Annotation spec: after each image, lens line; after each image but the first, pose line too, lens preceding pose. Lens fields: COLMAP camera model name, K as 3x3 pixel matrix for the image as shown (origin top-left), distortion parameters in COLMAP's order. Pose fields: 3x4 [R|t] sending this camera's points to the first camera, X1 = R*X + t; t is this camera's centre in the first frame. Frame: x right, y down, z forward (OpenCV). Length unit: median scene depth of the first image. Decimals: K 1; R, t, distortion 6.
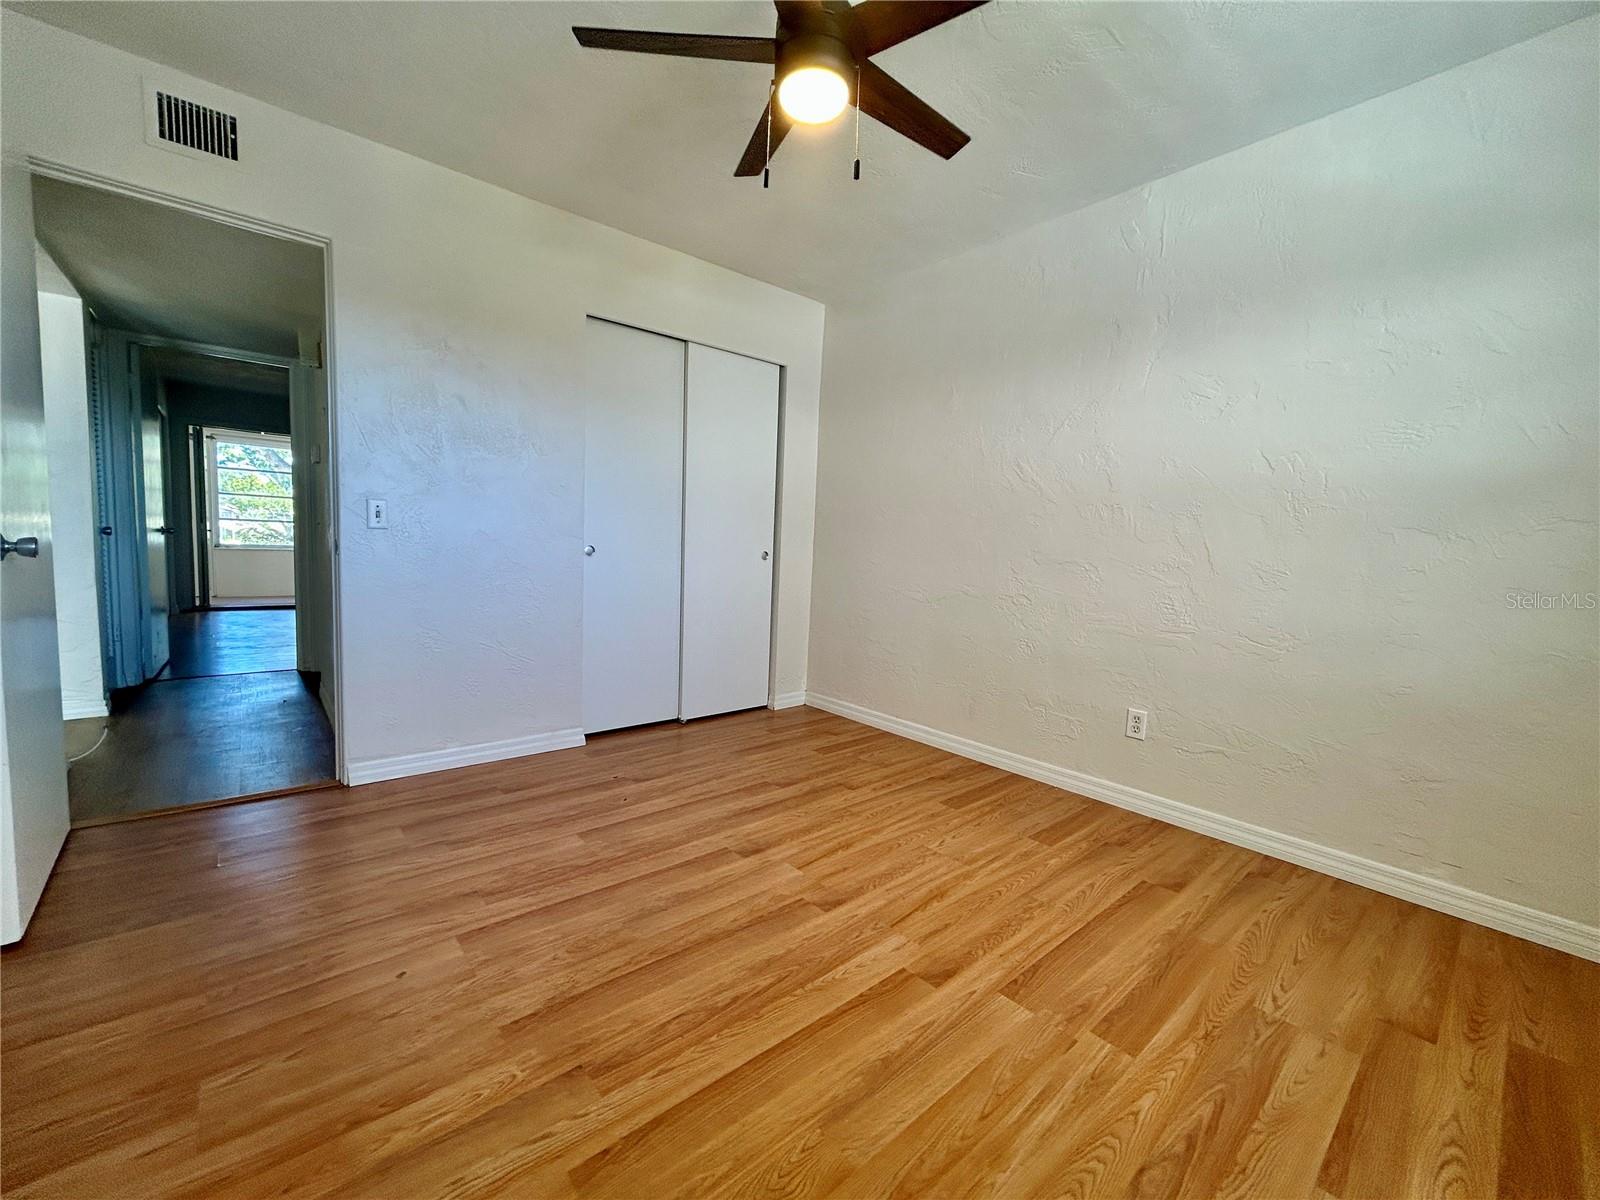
lens RADIAL K [[643.6, 0, 795.0], [0, 643.6, 599.9], [0, 0, 1]] dist [-0.006097, 0.003725]
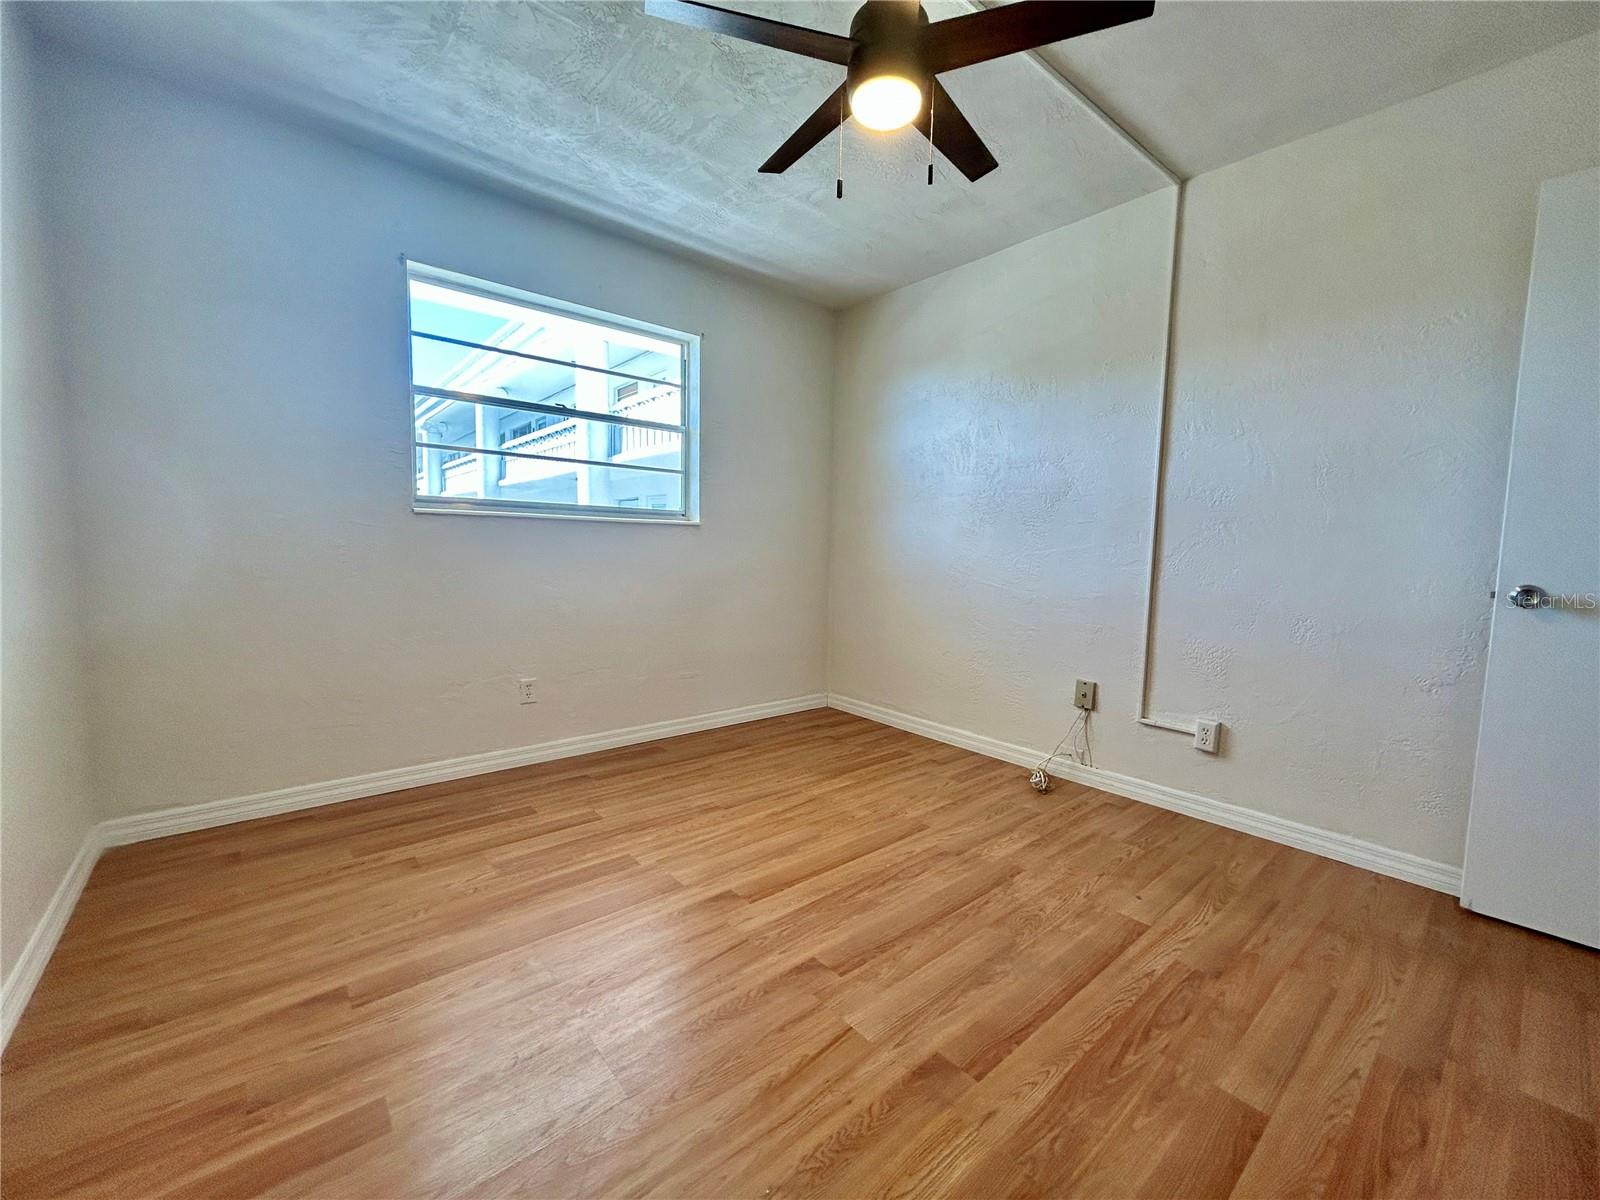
lens RADIAL K [[643.6, 0, 795.0], [0, 643.6, 599.9], [0, 0, 1]] dist [-0.006097, 0.003725]
pose [[-0.998138, -0.060809, 0.004705, 0.089555], [-0.059071, 0.983044, 0.173594, -0.148609], [-0.015181, 0.172993, -0.984806, 1.606498]]
